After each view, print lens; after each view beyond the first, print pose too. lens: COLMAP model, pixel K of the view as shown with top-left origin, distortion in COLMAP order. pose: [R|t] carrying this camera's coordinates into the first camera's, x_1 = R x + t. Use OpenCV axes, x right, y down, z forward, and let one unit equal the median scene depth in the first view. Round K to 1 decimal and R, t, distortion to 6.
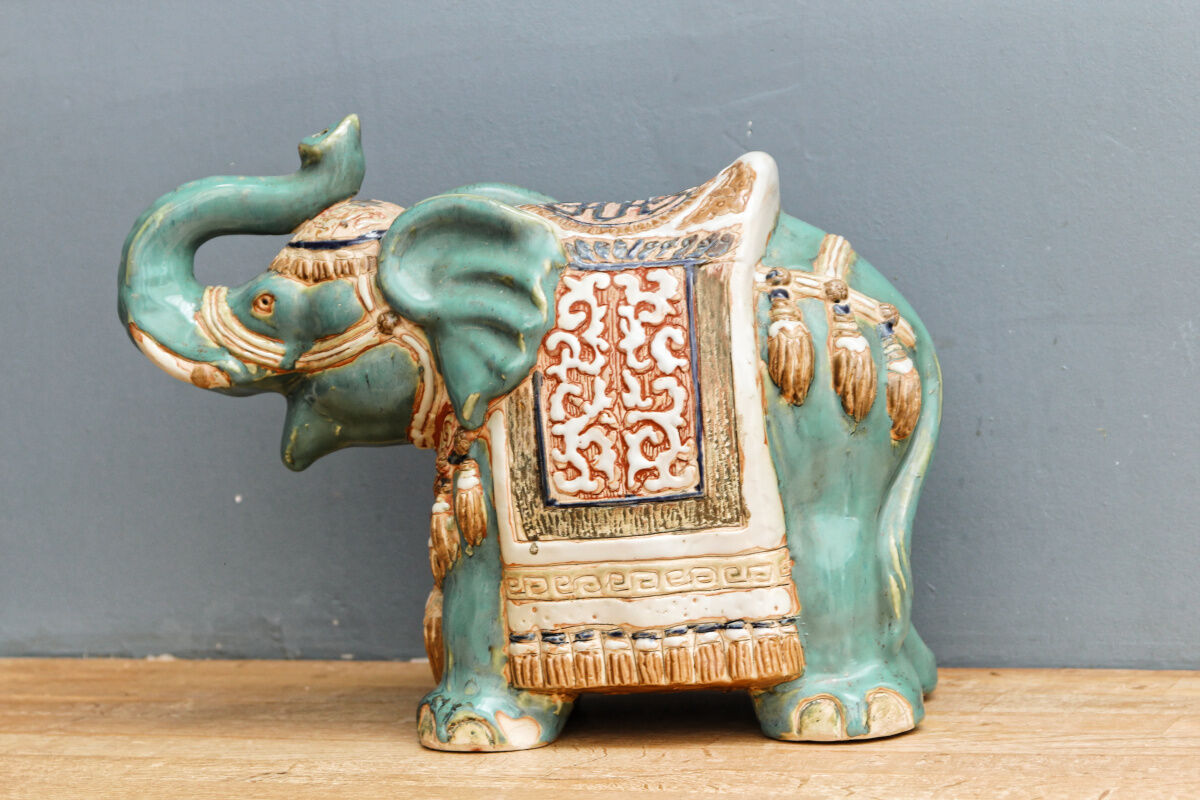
lens RADIAL K [[2899.2, 0, 599.5], [0, 2899.2, 407.1], [0, 0, 1]] dist [-0.118462, 0.000000]
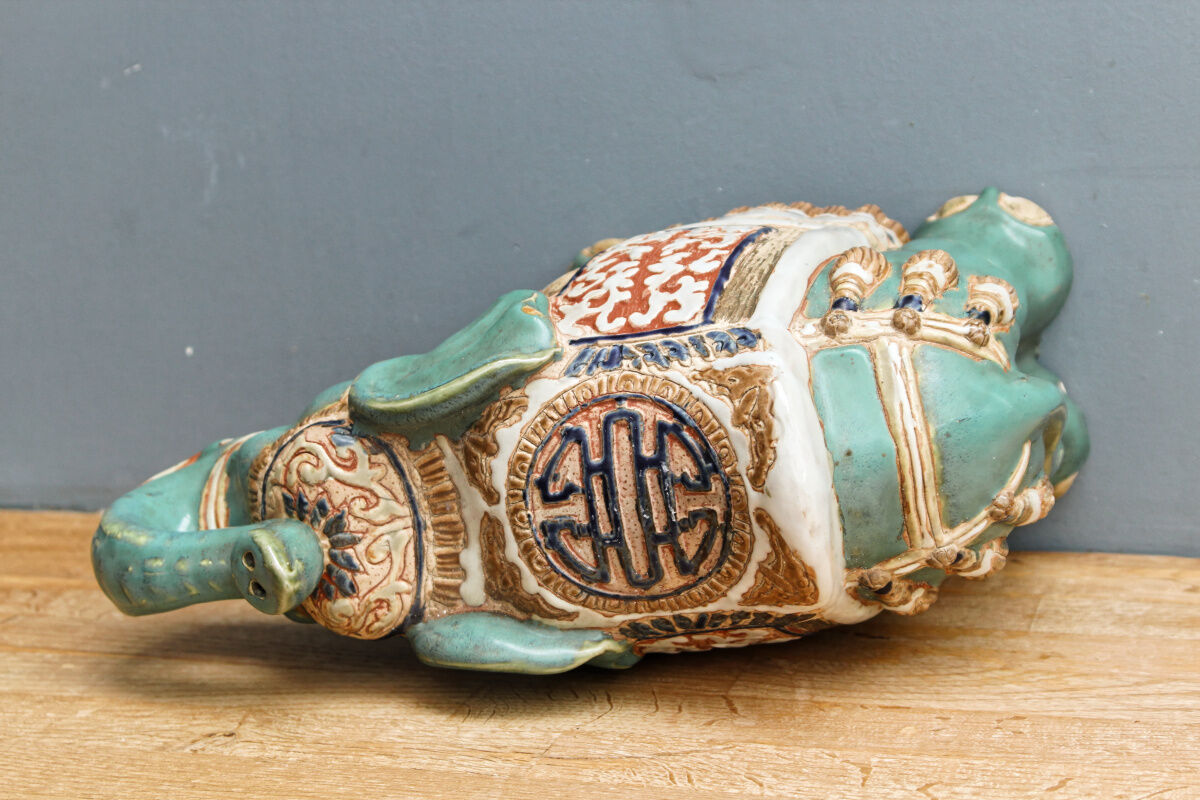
lens RADIAL K [[2016.8, 0, 593.3], [0, 2016.8, 398.8], [0, 0, 1]] dist [-0.007670, 0.000000]
pose [[0.998847, -0.011359, 0.046640, -0.030616], [0.005264, 0.991658, 0.128786, -0.047566], [-0.047714, -0.128392, 0.990575, 0.434622]]
